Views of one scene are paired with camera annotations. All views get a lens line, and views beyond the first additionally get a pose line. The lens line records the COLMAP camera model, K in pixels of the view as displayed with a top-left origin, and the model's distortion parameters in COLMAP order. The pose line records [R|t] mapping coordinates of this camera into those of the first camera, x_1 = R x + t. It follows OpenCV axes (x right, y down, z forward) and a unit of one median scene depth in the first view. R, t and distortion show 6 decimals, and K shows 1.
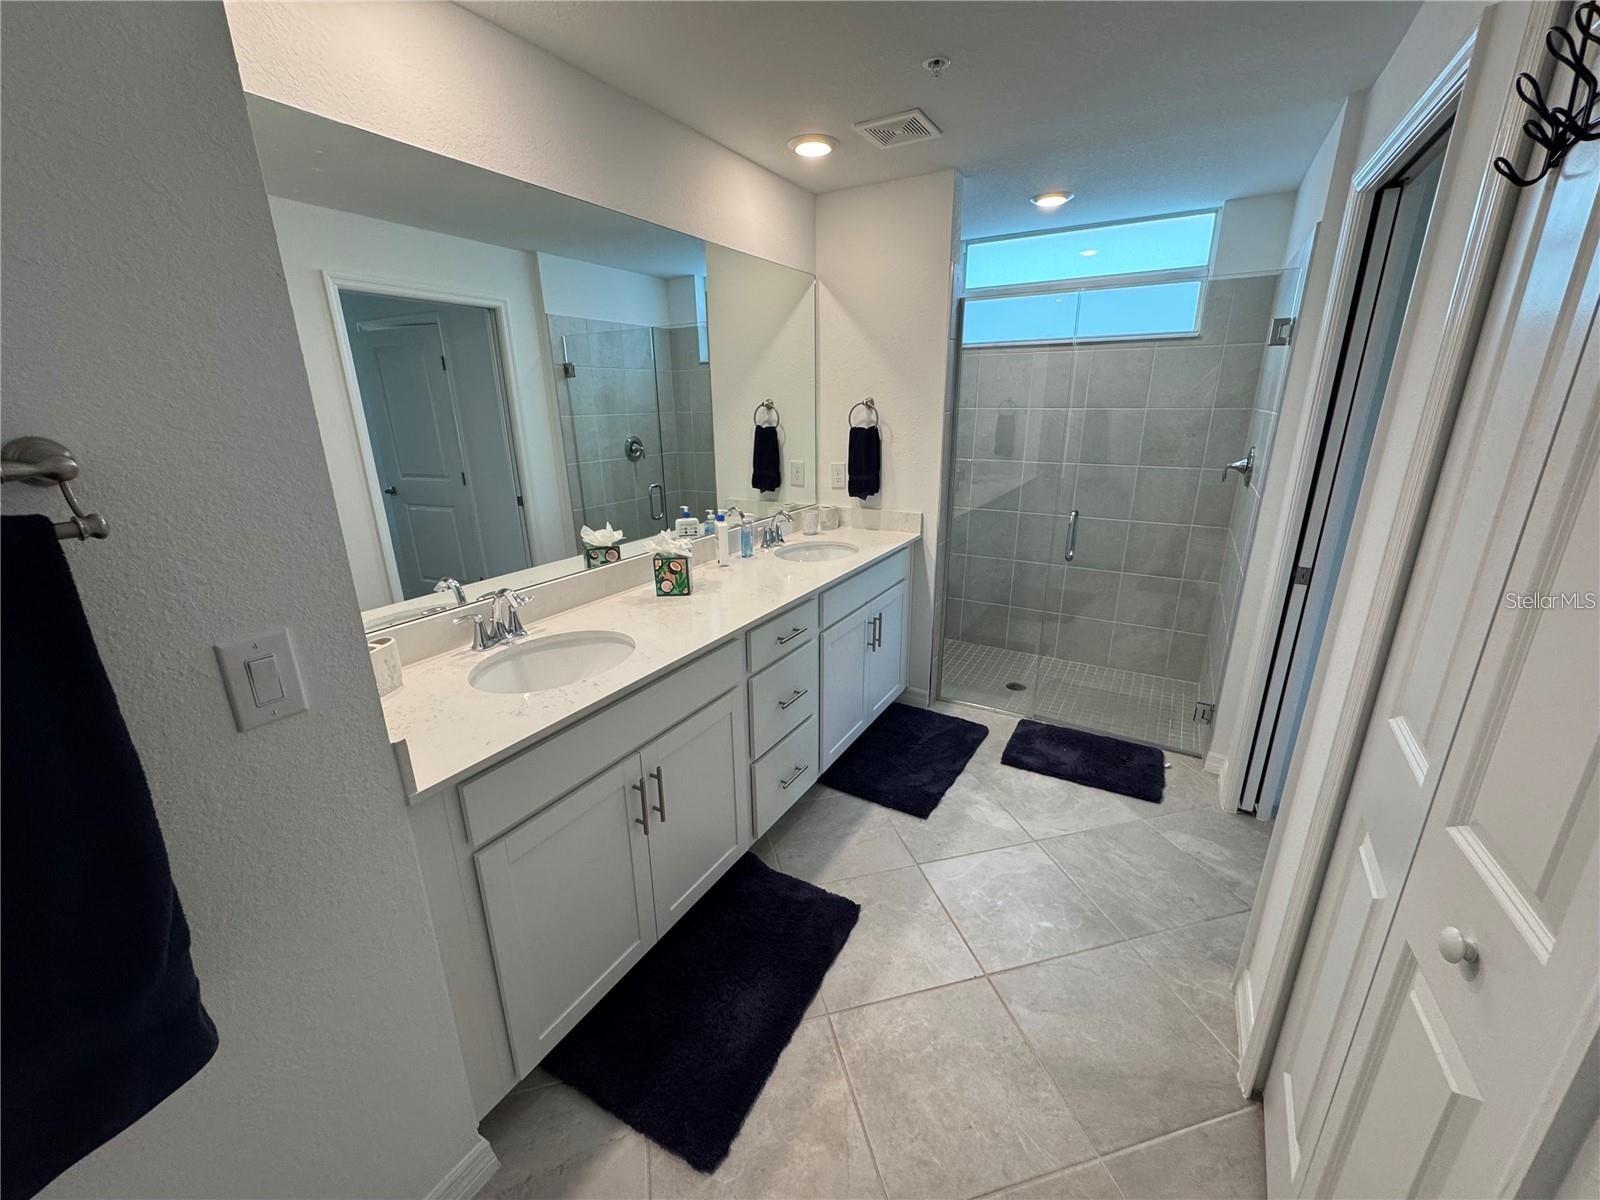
lens RADIAL K [[639.5, 0, 799.3], [0, 639.5, 600.9], [0, 0, 1]] dist [-0.003540, -0.000092]
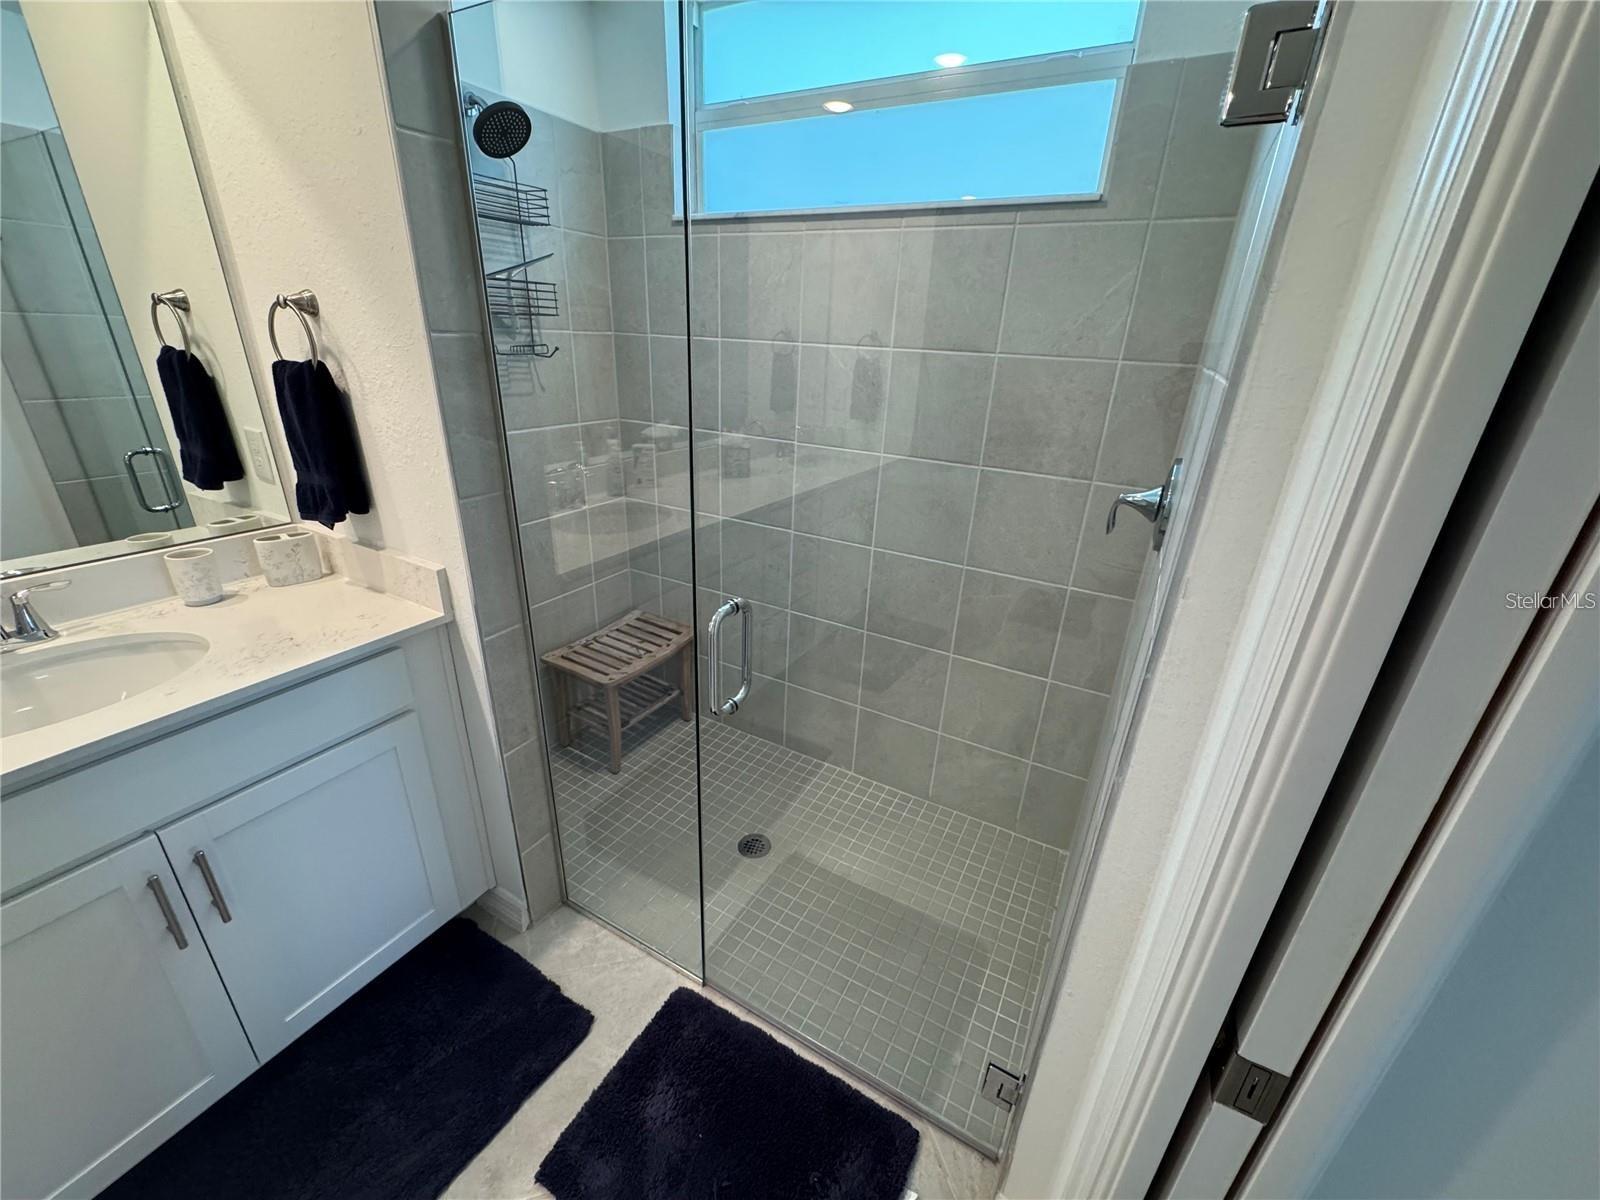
lens RADIAL K [[639.5, 0, 802.1], [0, 639.5, 597.6], [0, 0, 1]] dist [-0.003540, -0.000092]
pose [[0.998262, 0.039894, 0.043377, 0.410051], [-0.043448, 0.995489, 0.084340, -0.159318], [-0.039817, -0.086078, 0.995492, 0.532692]]
